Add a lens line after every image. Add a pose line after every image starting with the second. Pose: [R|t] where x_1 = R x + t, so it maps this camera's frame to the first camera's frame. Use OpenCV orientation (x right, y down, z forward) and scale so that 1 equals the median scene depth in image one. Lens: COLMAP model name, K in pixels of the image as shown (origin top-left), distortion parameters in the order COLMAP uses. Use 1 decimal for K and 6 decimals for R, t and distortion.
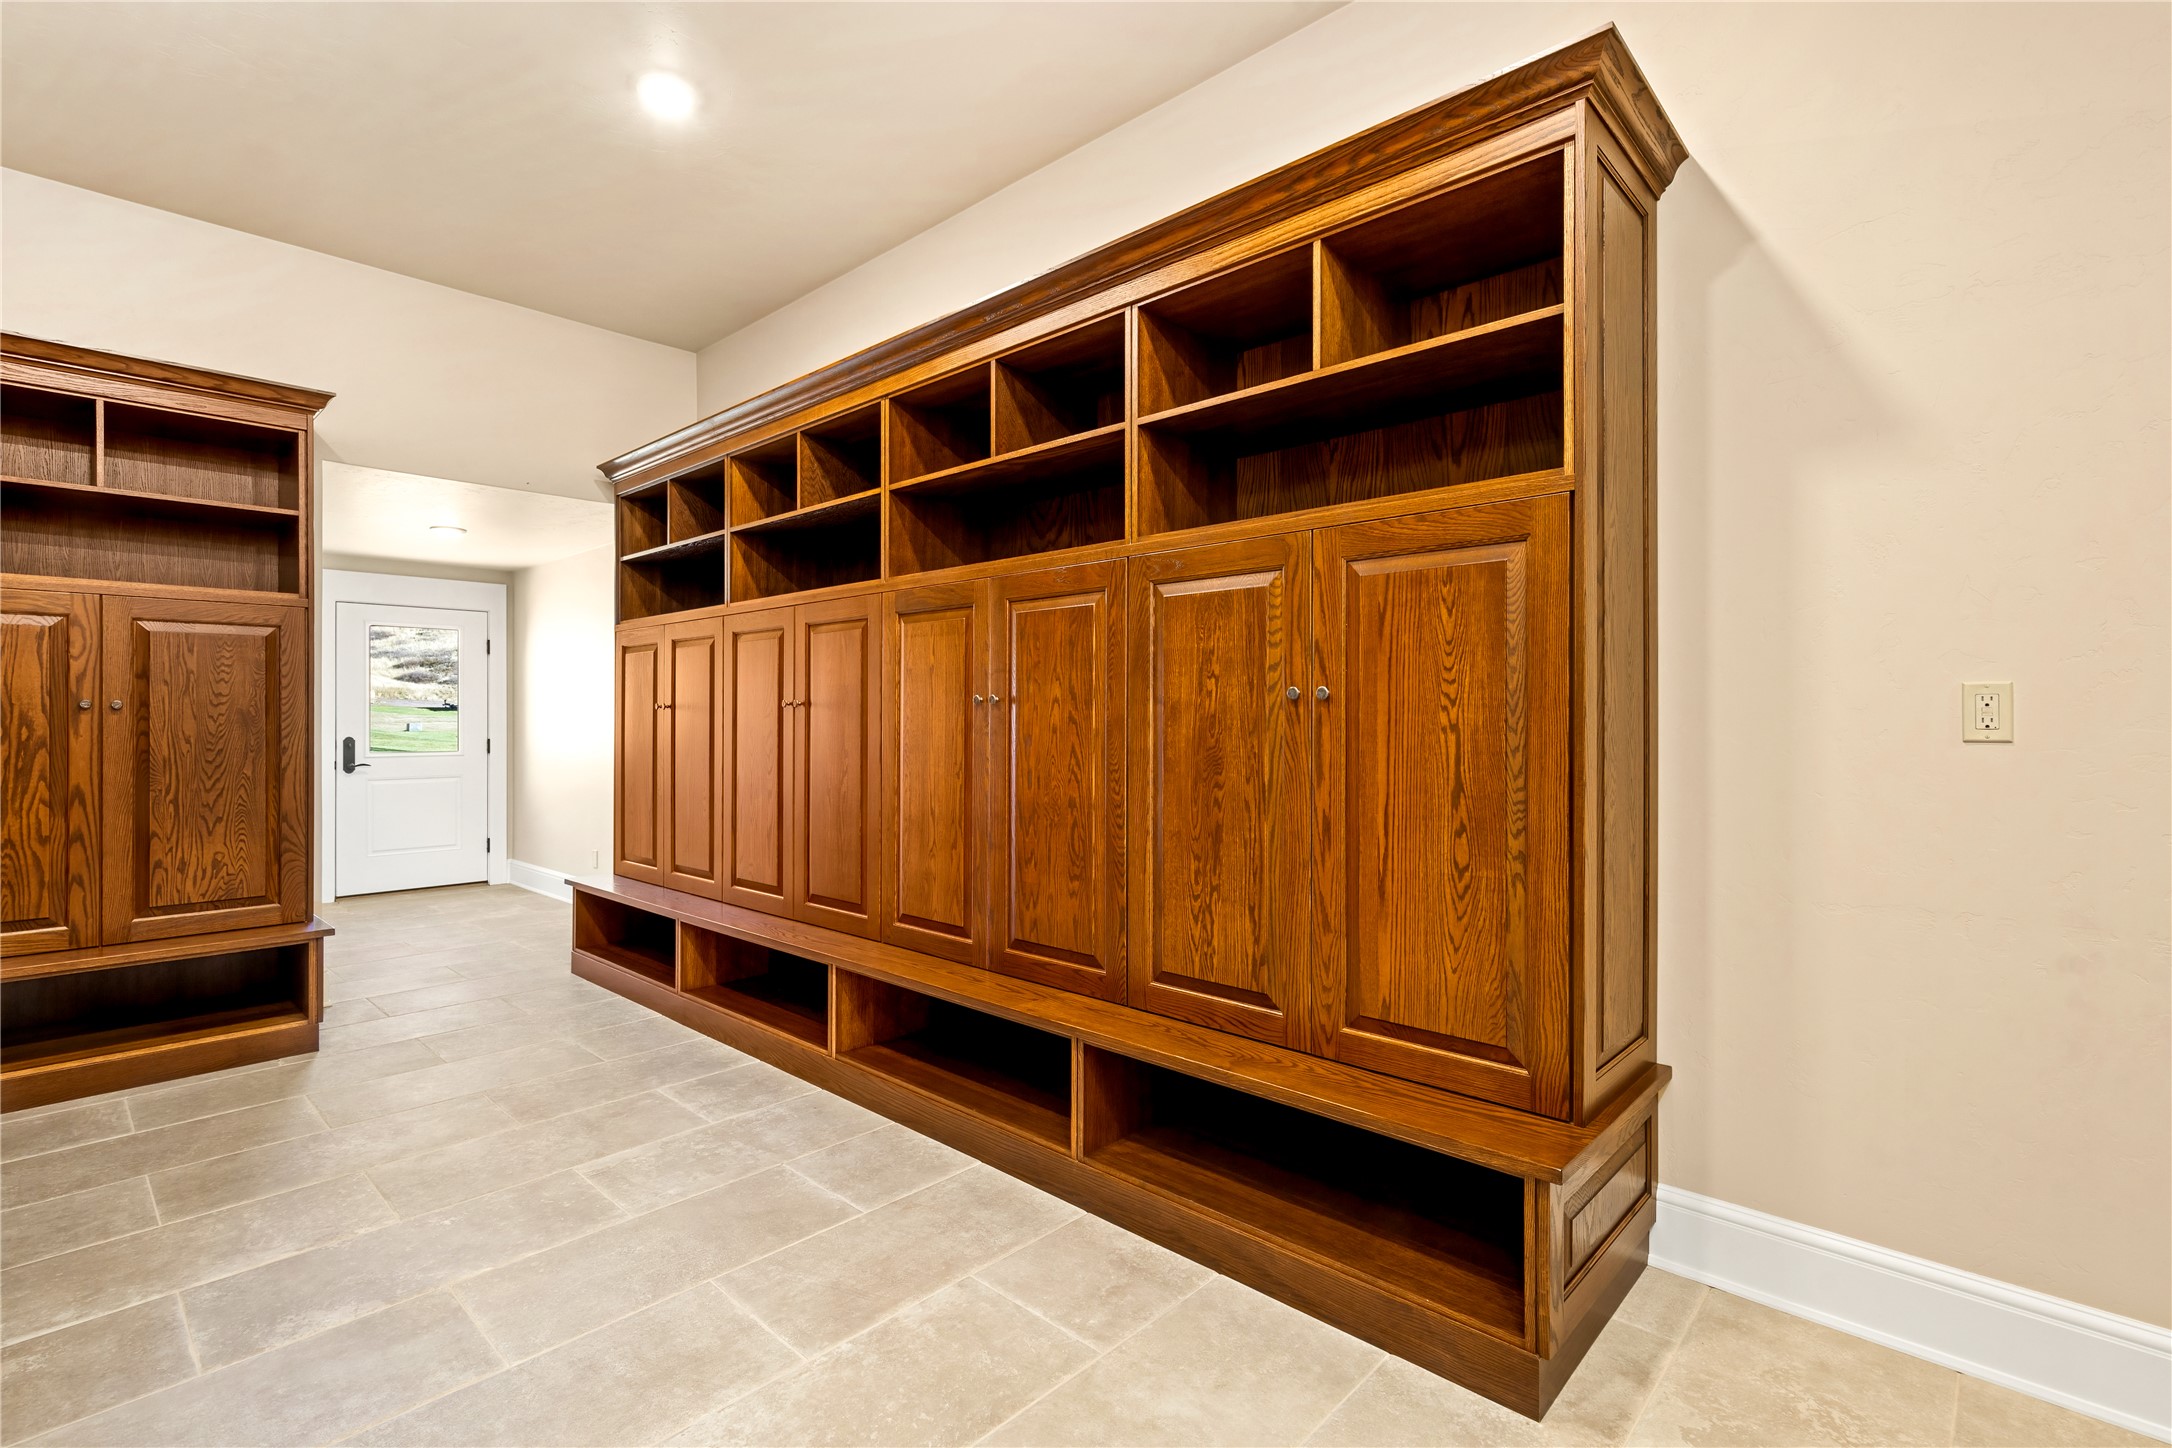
lens RADIAL K [[992.8, 0, 1086.1], [0, 992.8, 716.0], [0, 0, 1]] dist [0.000567, -0.000041]
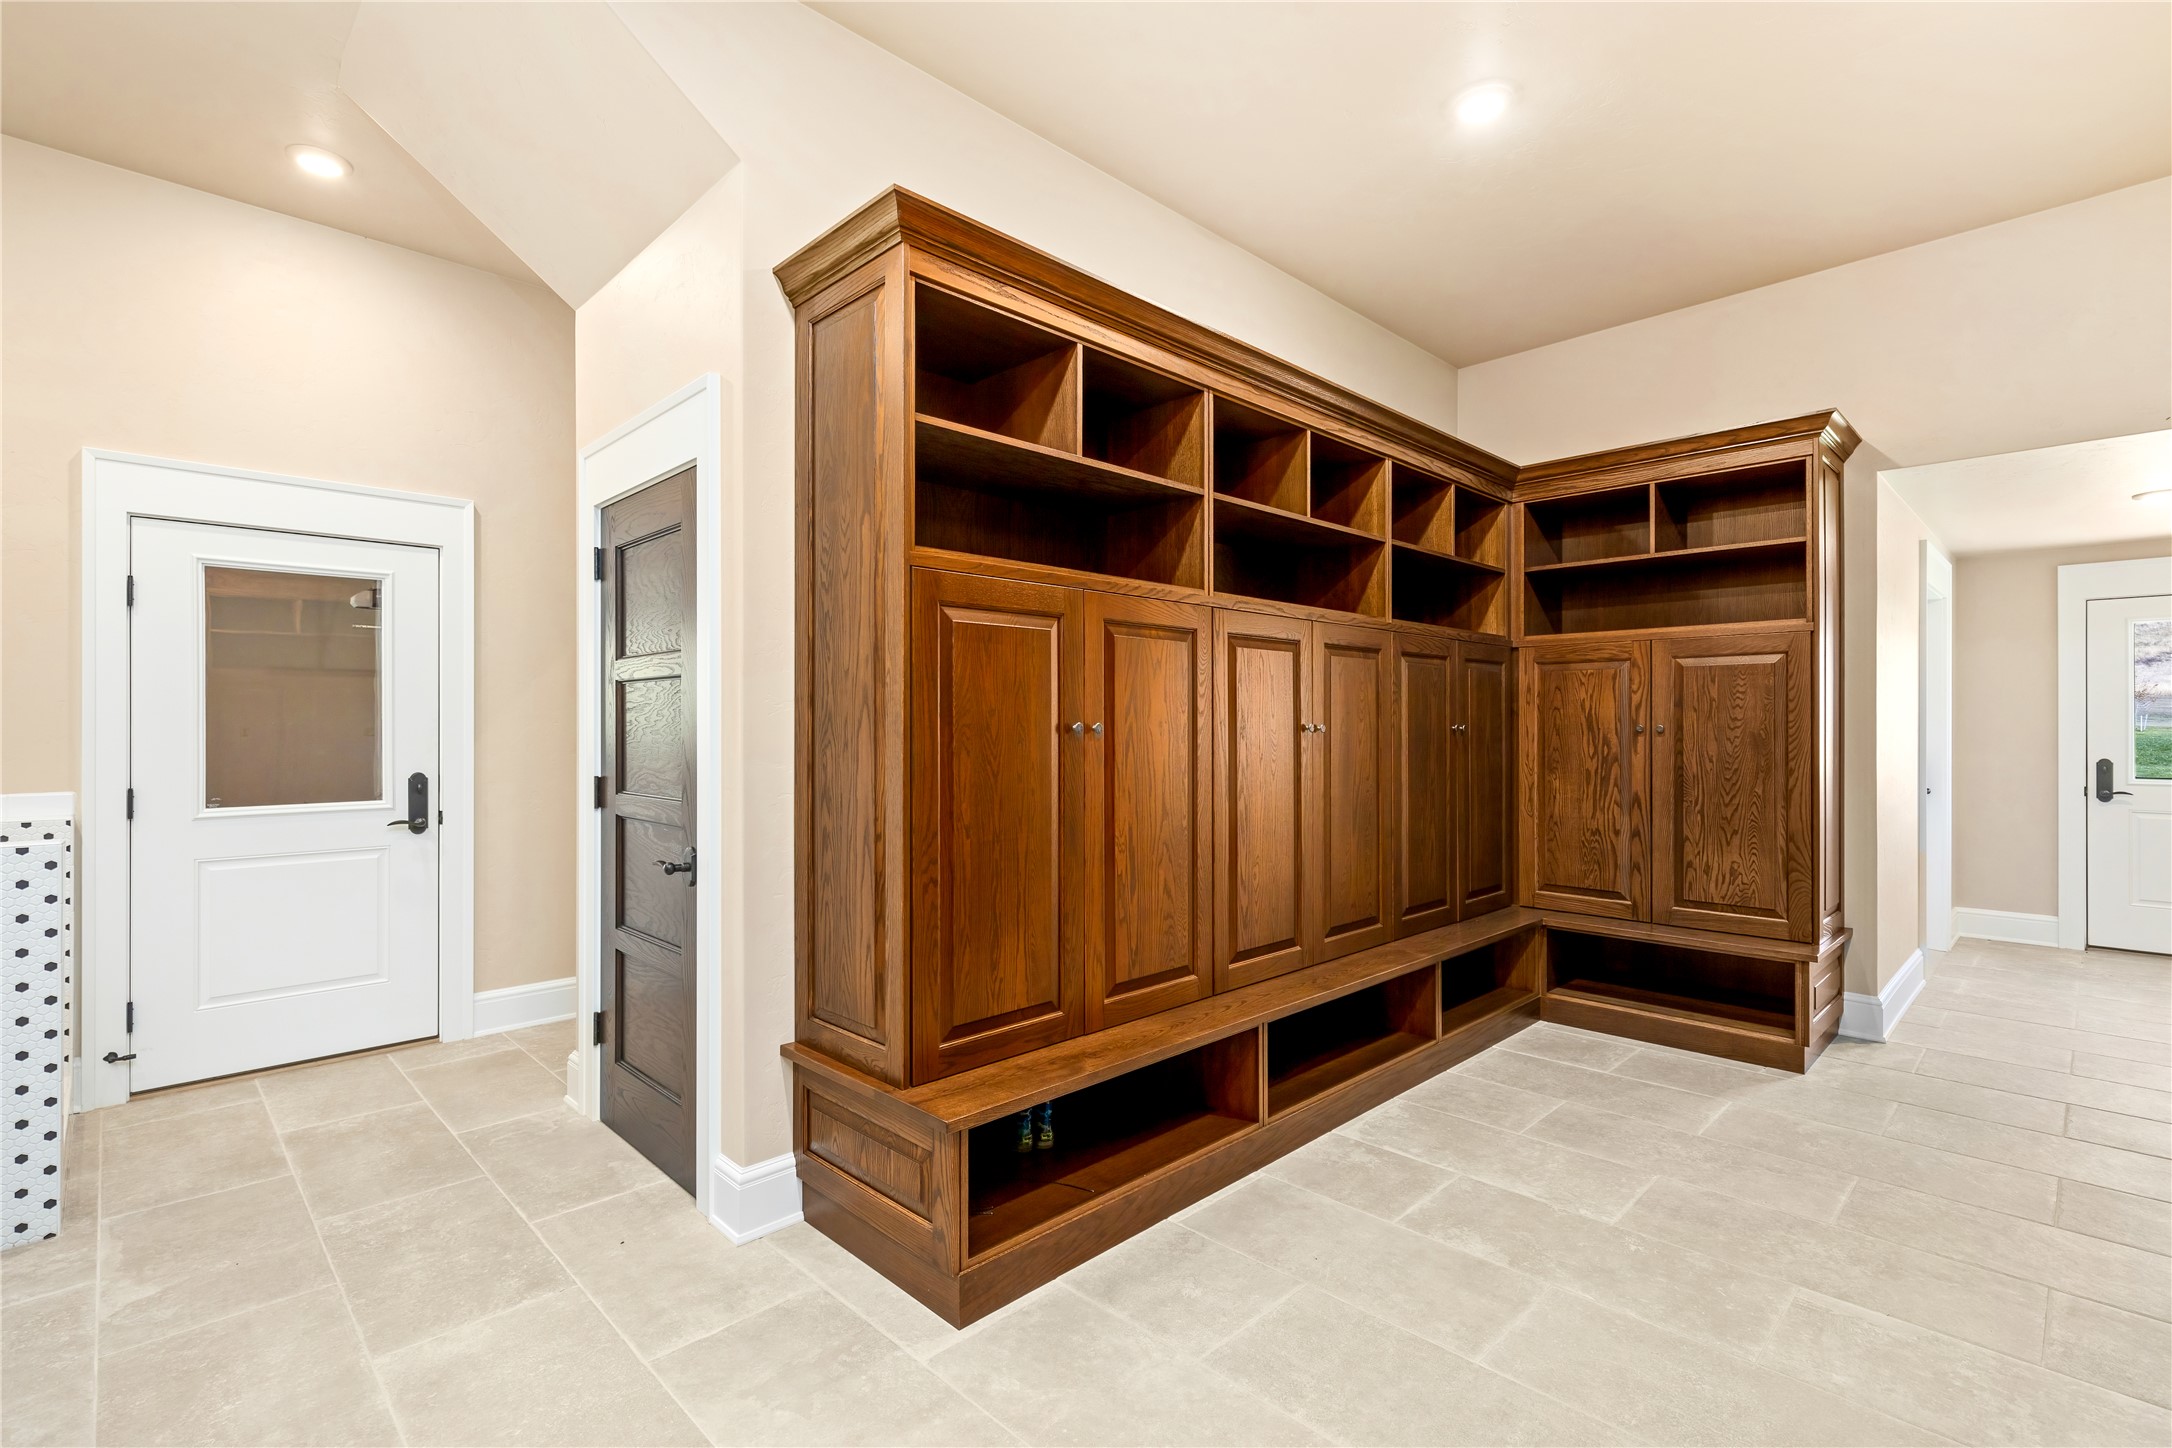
lens RADIAL K [[989.3, 0, 1086.0], [0, 989.3, 724.0], [0, 0, 1]] dist [0.000178, -0.000024]
pose [[-0.044285, -0.002145, -0.999017, 0.322854], [0.001316, 0.999997, -0.002206, -0.018140], [0.999018, -0.001412, -0.044282, 0.406565]]
